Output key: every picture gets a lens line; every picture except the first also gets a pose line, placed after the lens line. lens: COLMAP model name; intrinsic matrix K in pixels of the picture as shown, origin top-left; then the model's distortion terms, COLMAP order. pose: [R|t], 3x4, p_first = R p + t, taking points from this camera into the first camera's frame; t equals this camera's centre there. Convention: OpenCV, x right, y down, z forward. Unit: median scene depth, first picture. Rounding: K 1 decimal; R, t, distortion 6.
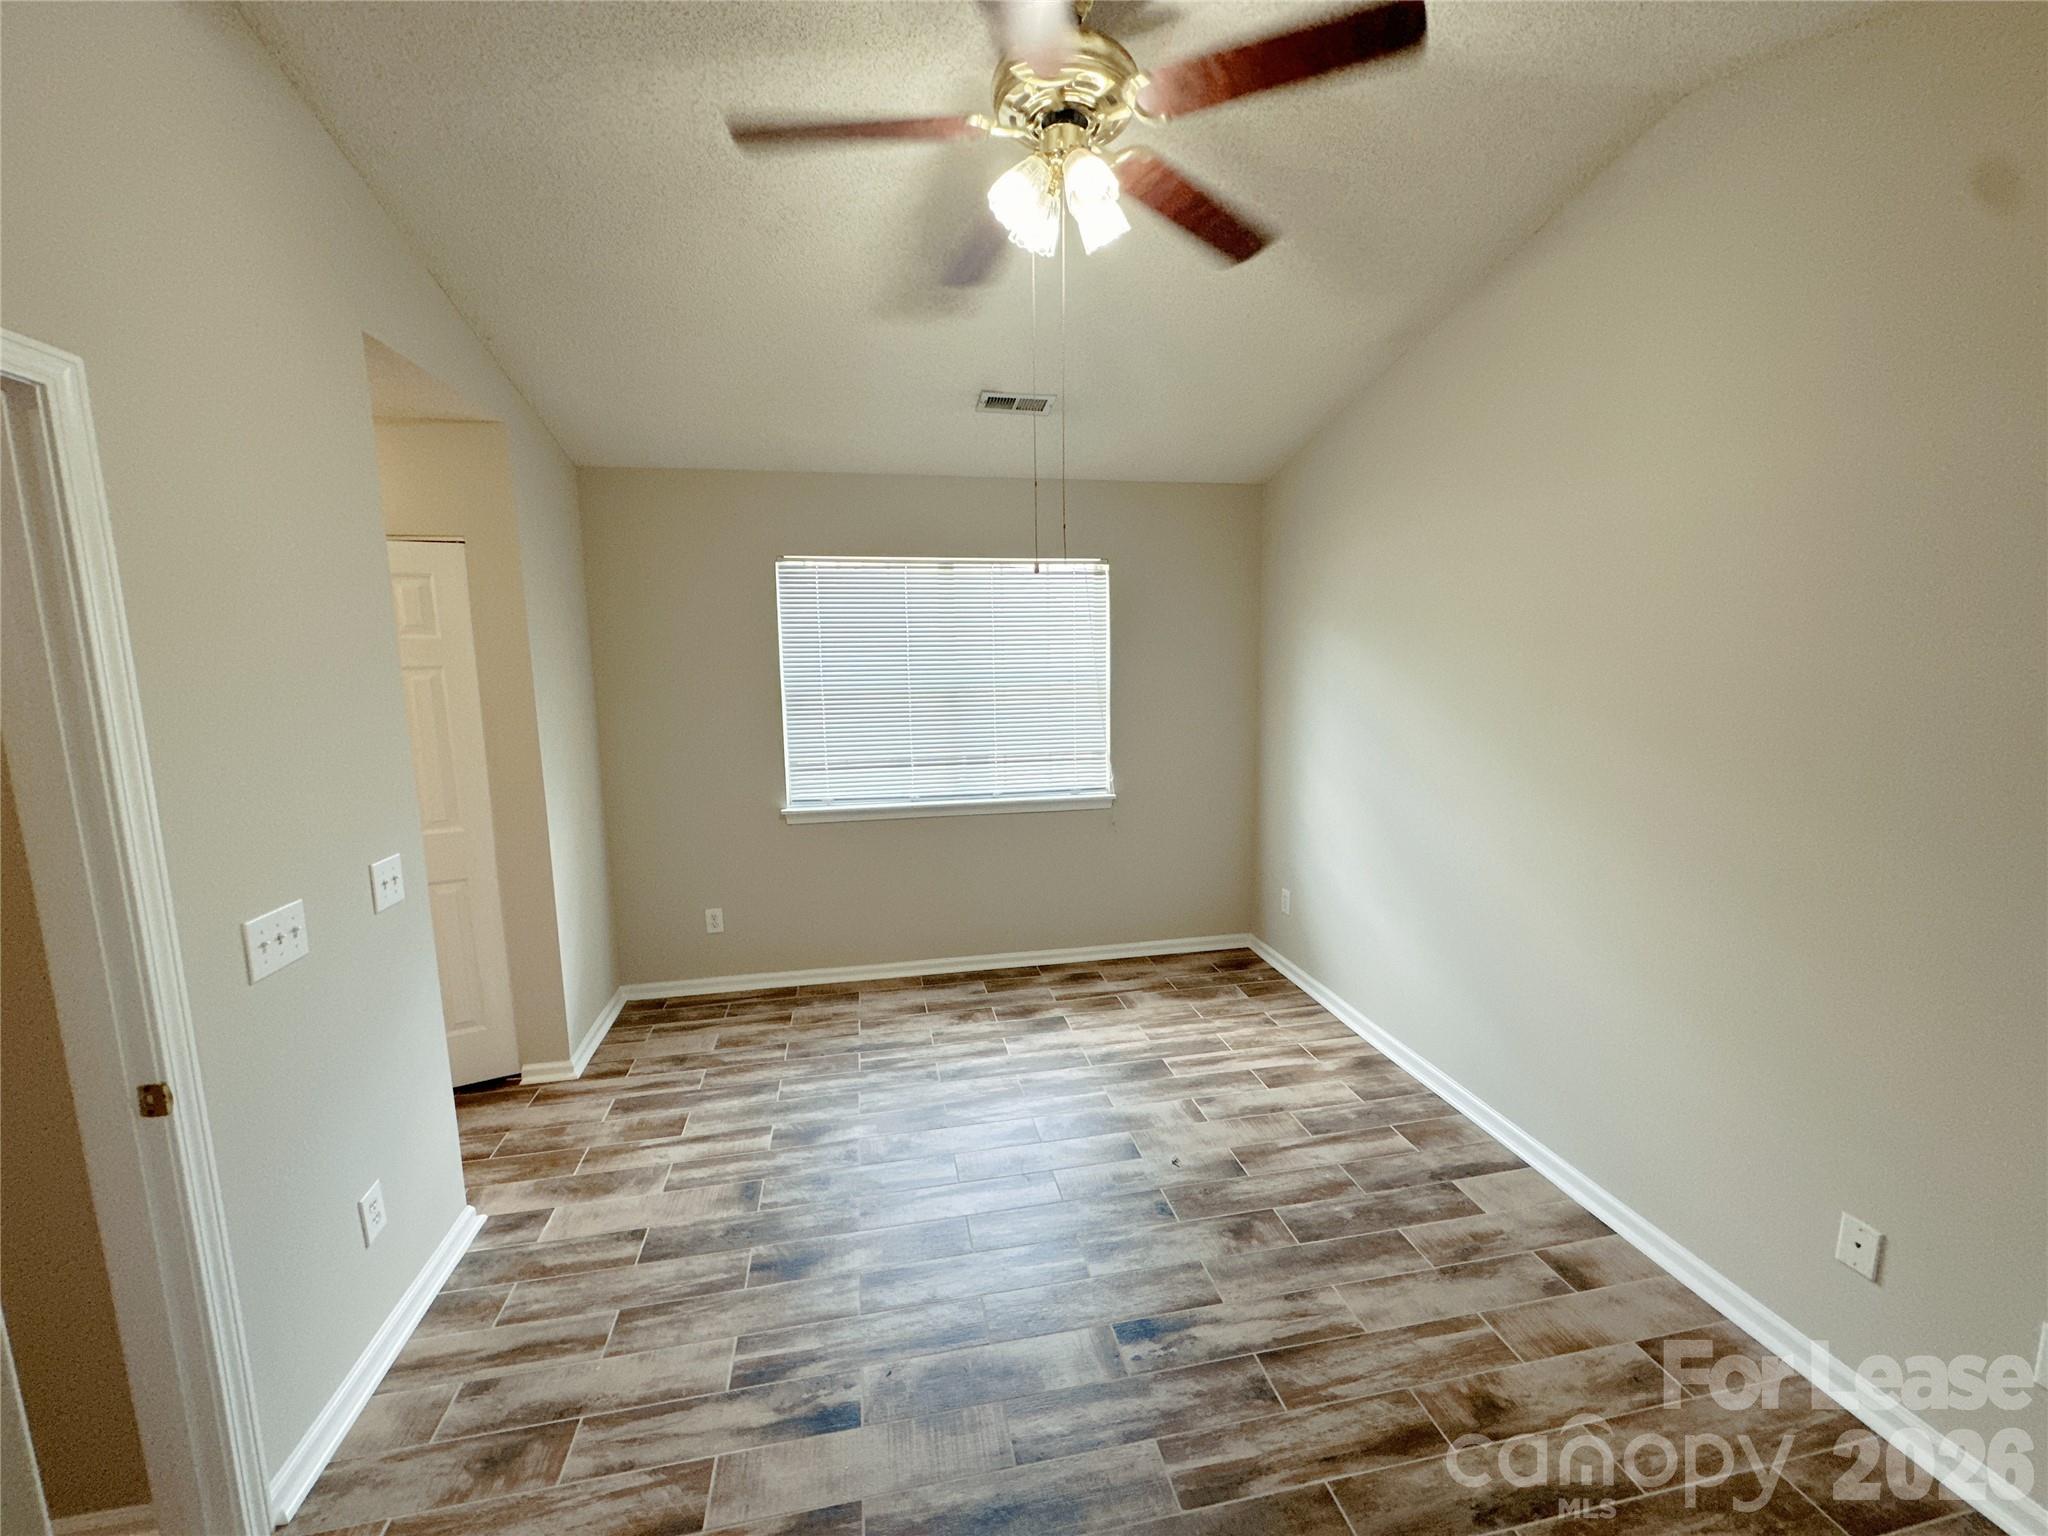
lens RADIAL K [[815.5, 0, 1020.7], [0, 815.5, 765.8], [0, 0, 1]] dist [-0.003620, 0.000348]
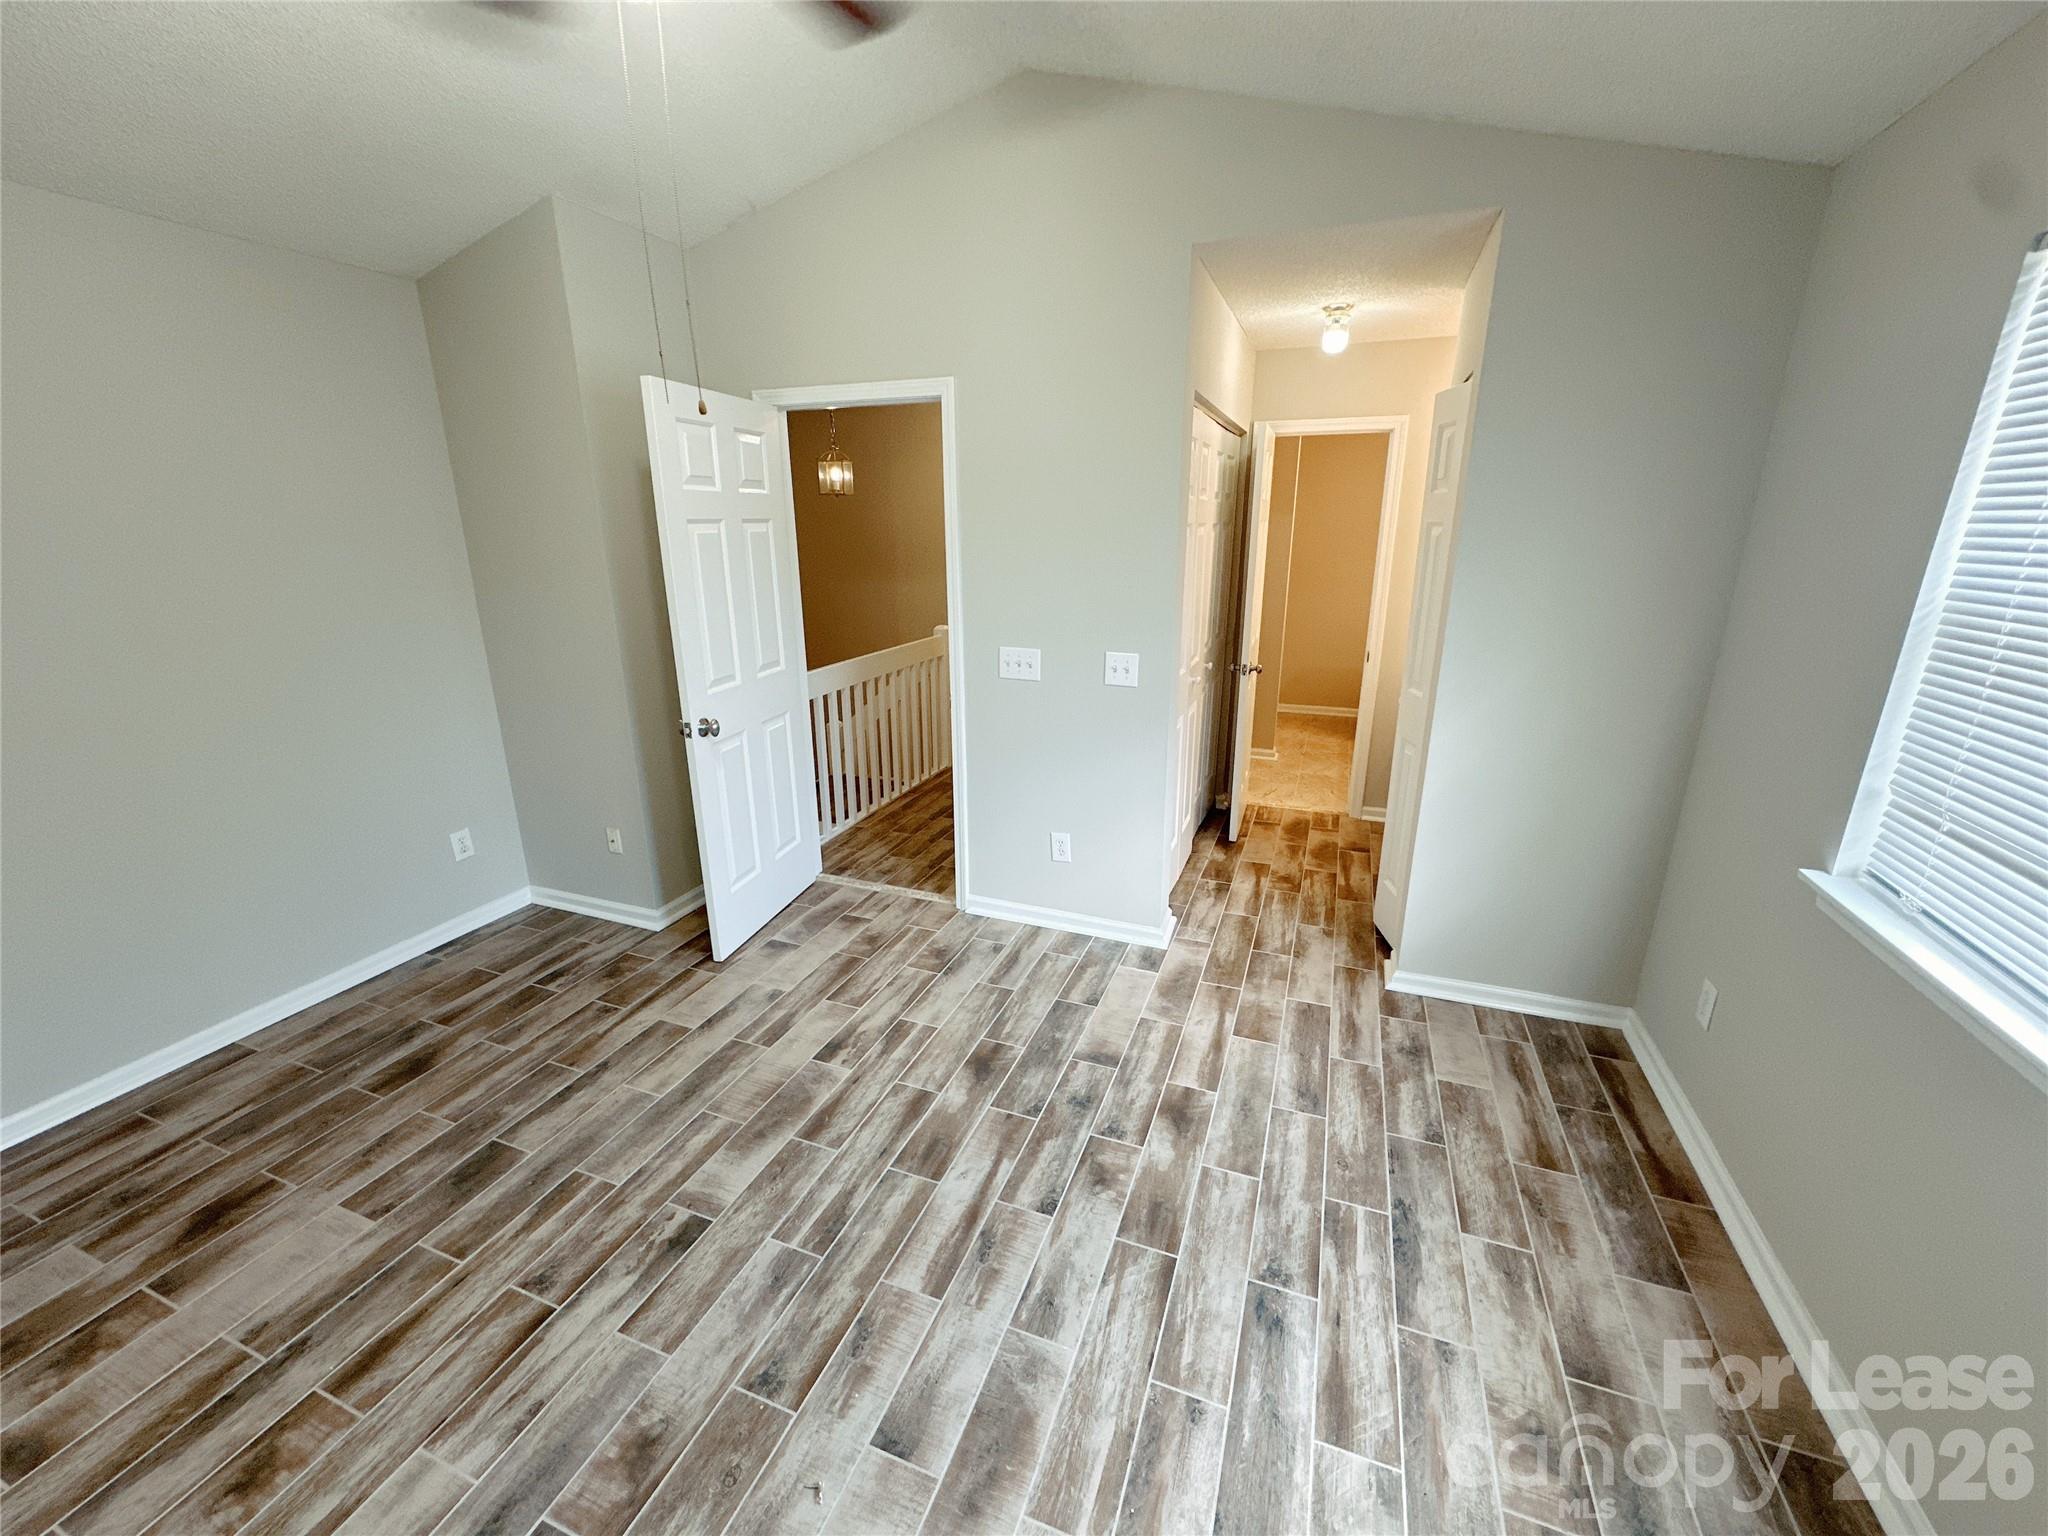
lens RADIAL K [[815.5, 0, 1020.7], [0, 815.5, 765.8], [0, 0, 1]] dist [-0.003620, 0.000348]
pose [[-0.537196, 0.252209, -0.804867, 0.496292], [-0.114512, 0.923604, 0.365845, -0.193518], [0.835648, 0.288697, -0.467275, 1.416561]]
